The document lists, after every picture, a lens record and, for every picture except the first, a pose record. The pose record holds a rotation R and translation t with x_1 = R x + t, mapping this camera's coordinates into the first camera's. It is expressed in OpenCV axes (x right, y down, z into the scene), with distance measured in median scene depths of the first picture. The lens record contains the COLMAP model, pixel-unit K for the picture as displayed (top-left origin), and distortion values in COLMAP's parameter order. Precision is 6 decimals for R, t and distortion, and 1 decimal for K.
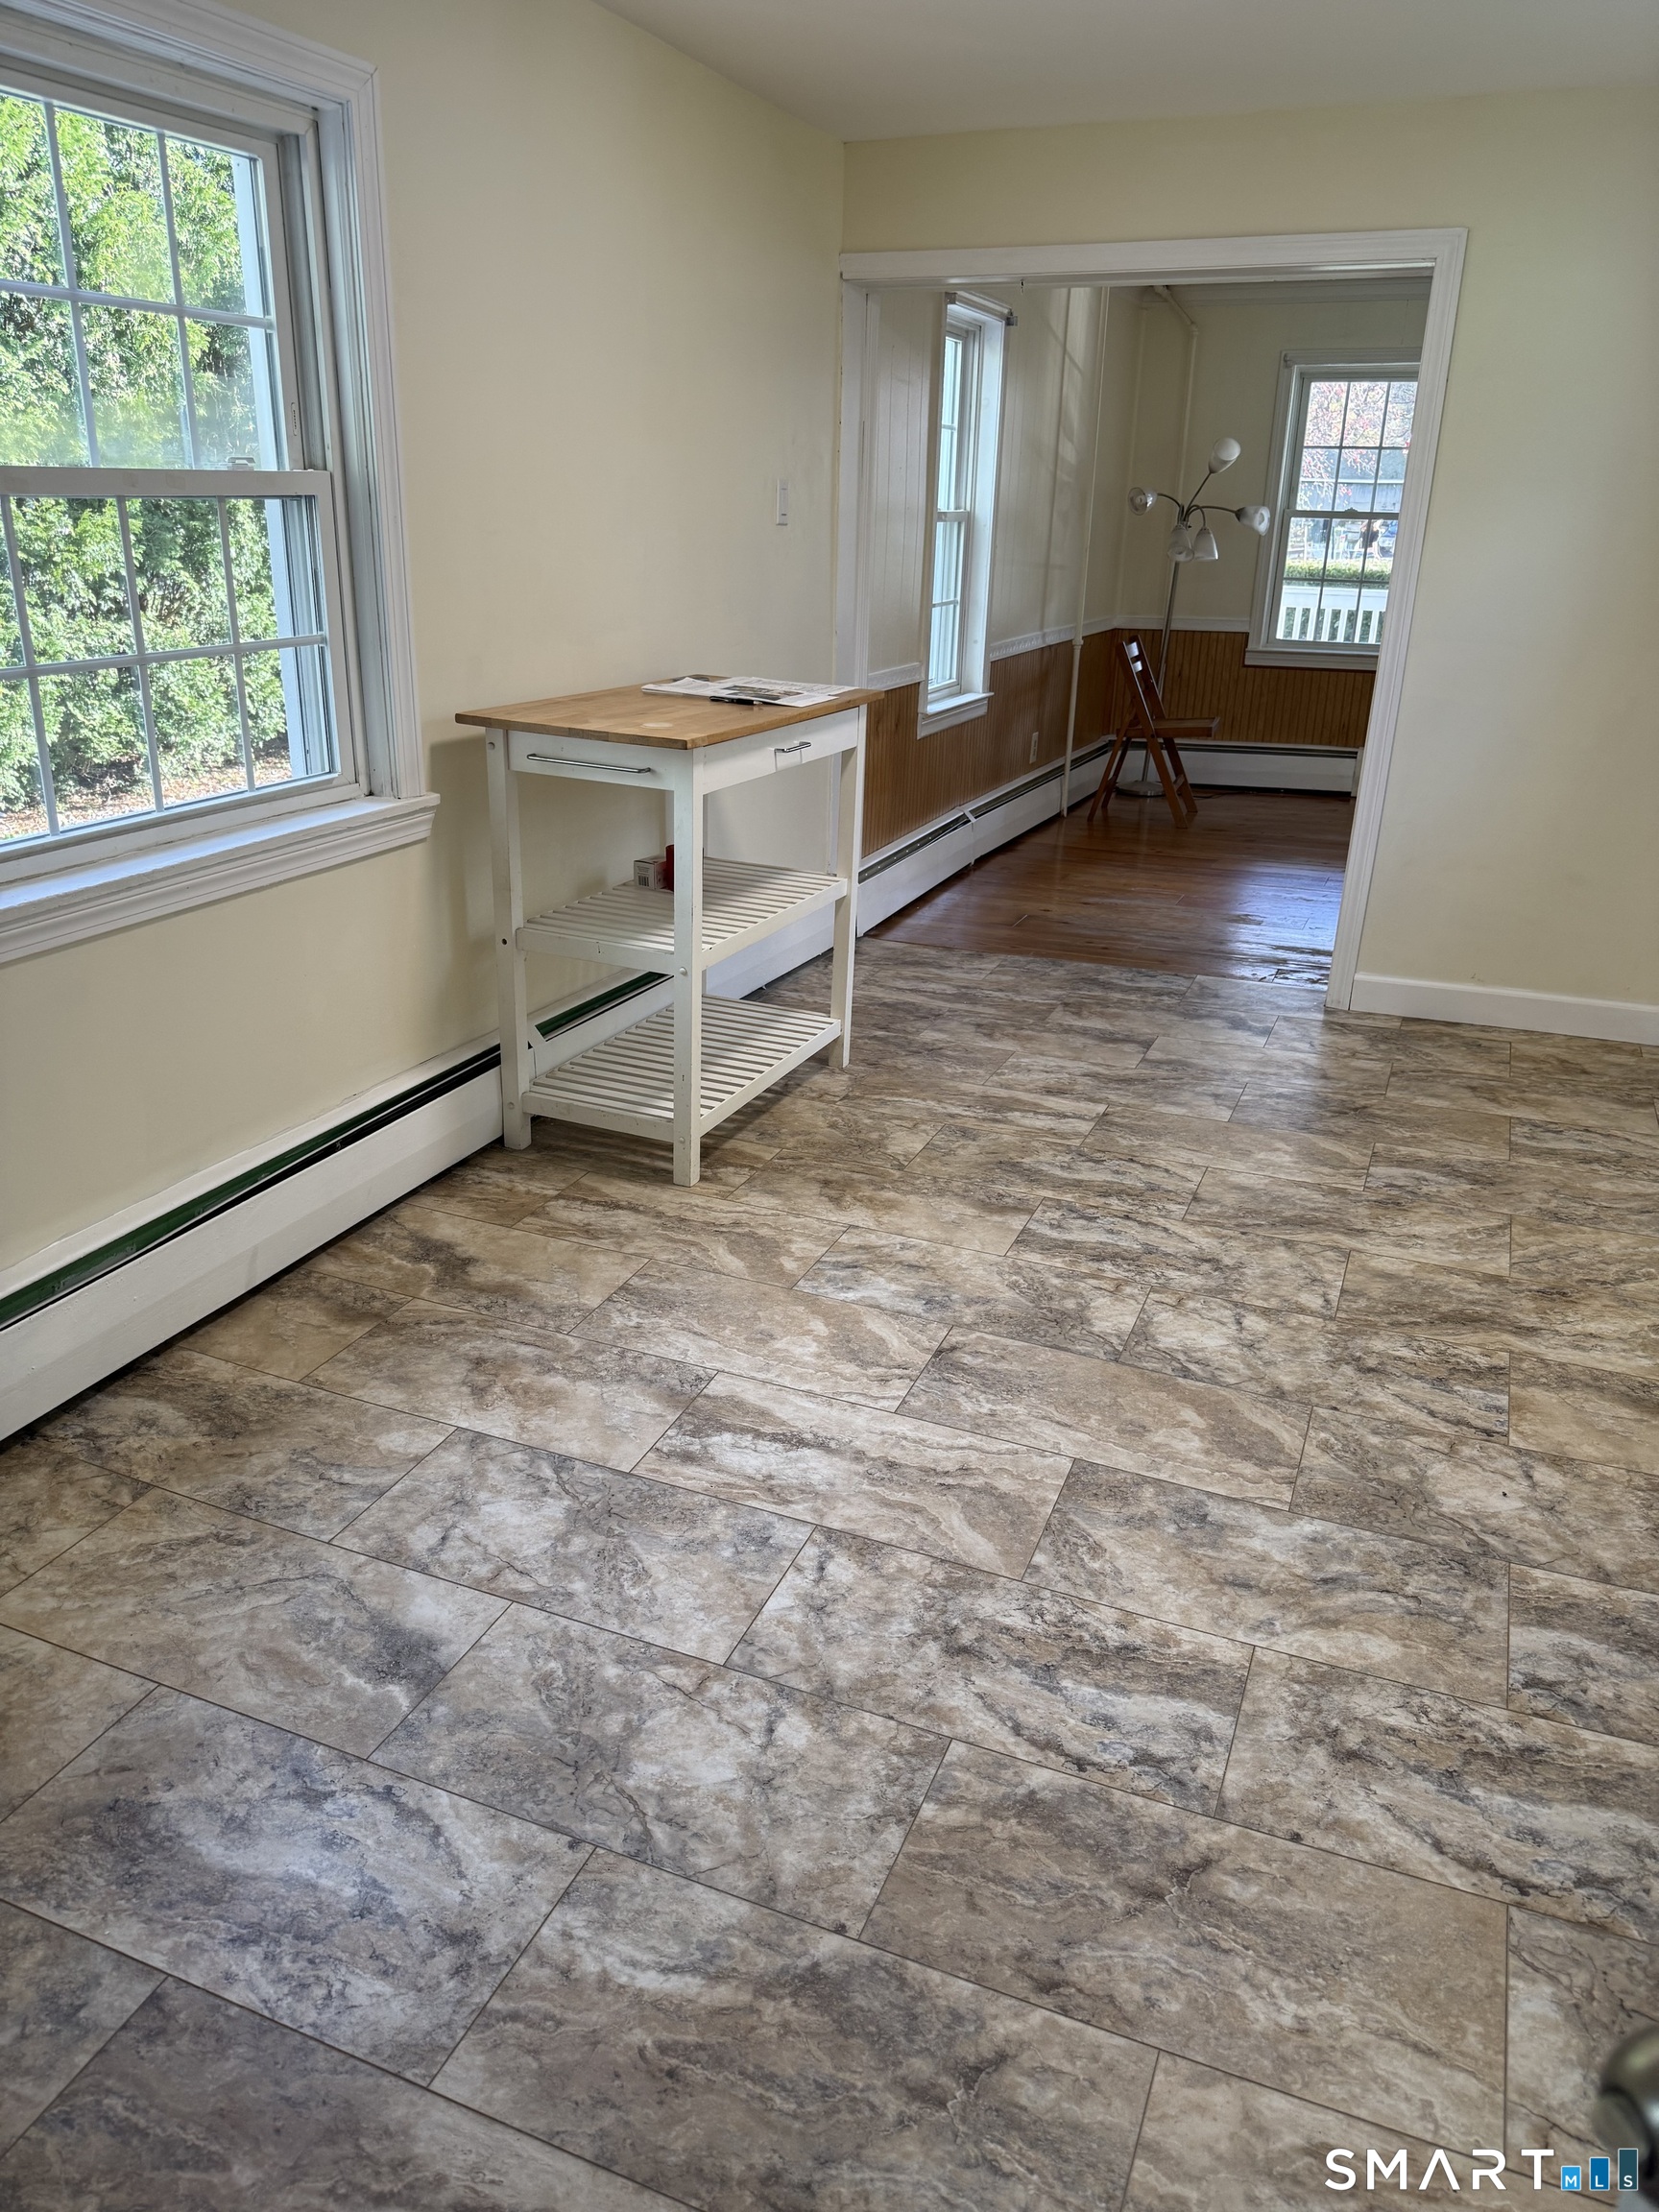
lens RADIAL K [[1675.5, 0, 826.0], [0, 1675.5, 1099.0], [0, 0, 1]] dist [0.096145, -0.149938]
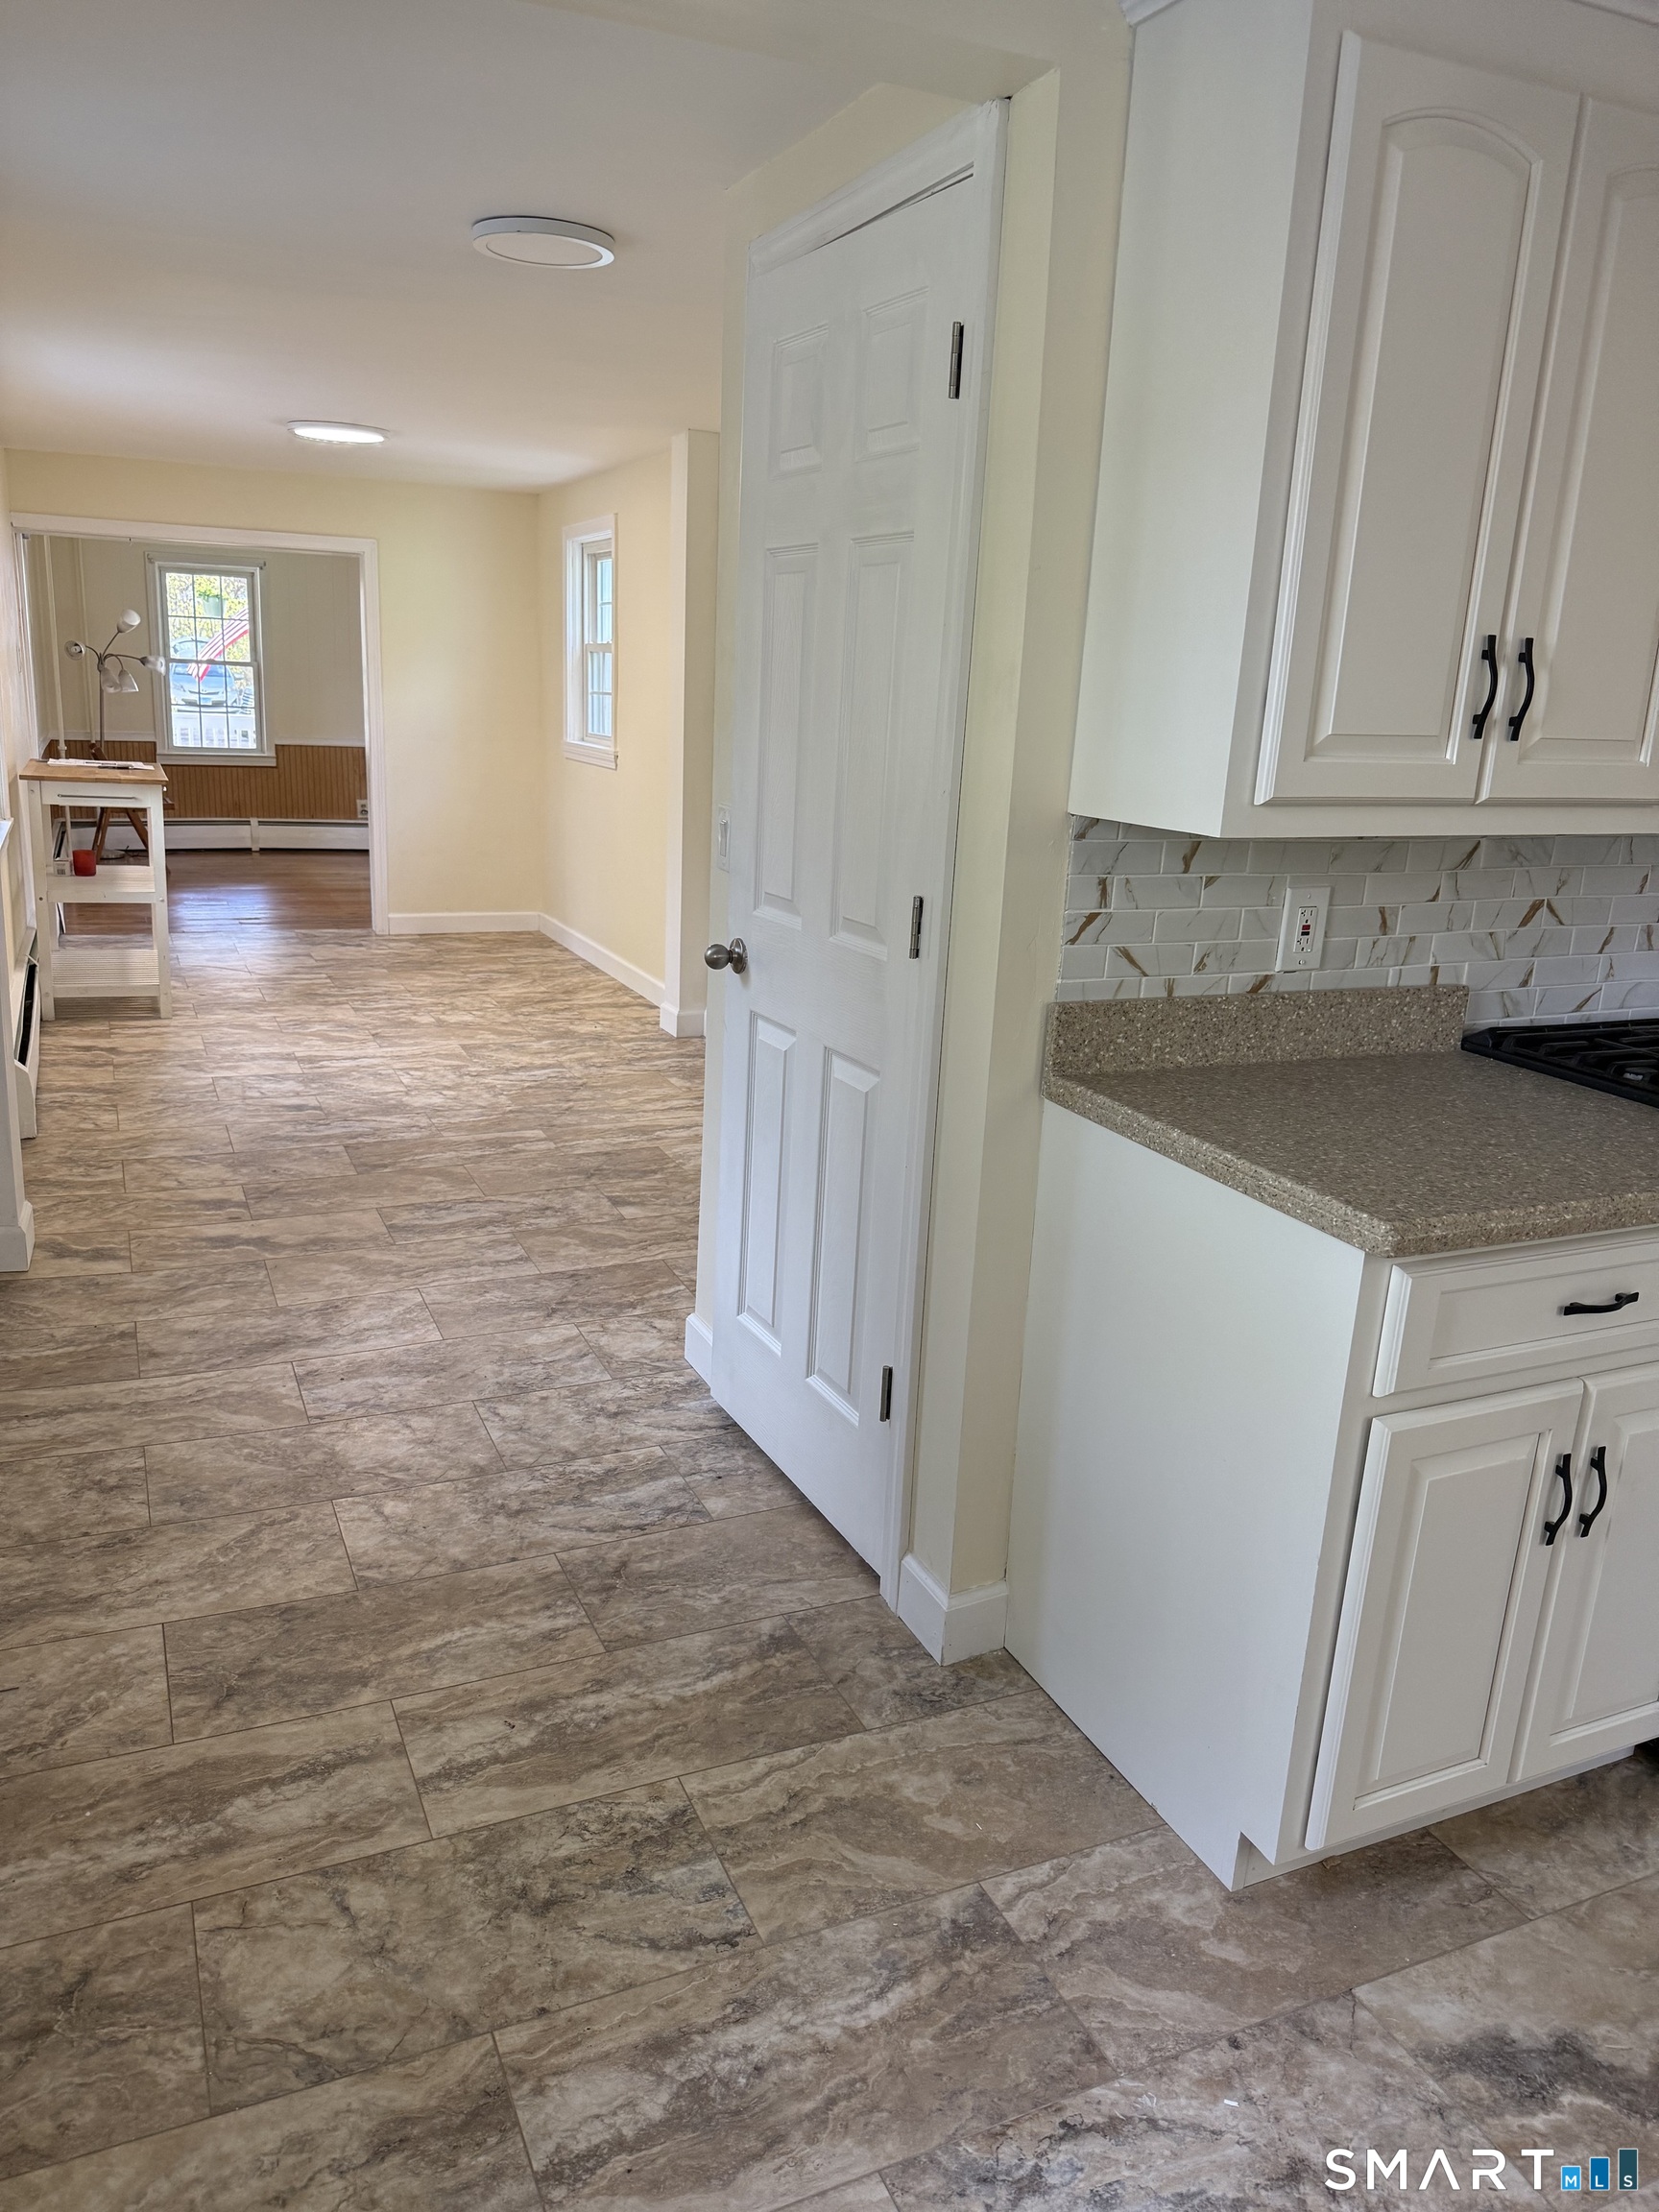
lens RADIAL K [[1566.7, 0, 824.8], [0, 1566.7, 1100.0], [0, 0, 1]] dist [0.081557, -0.117644]
pose [[0.708381, -0.165423, 0.686171, -1.434852], [0.198520, 0.979599, 0.031216, 0.418202], [-0.677337, 0.114106, 0.726770, -1.461826]]
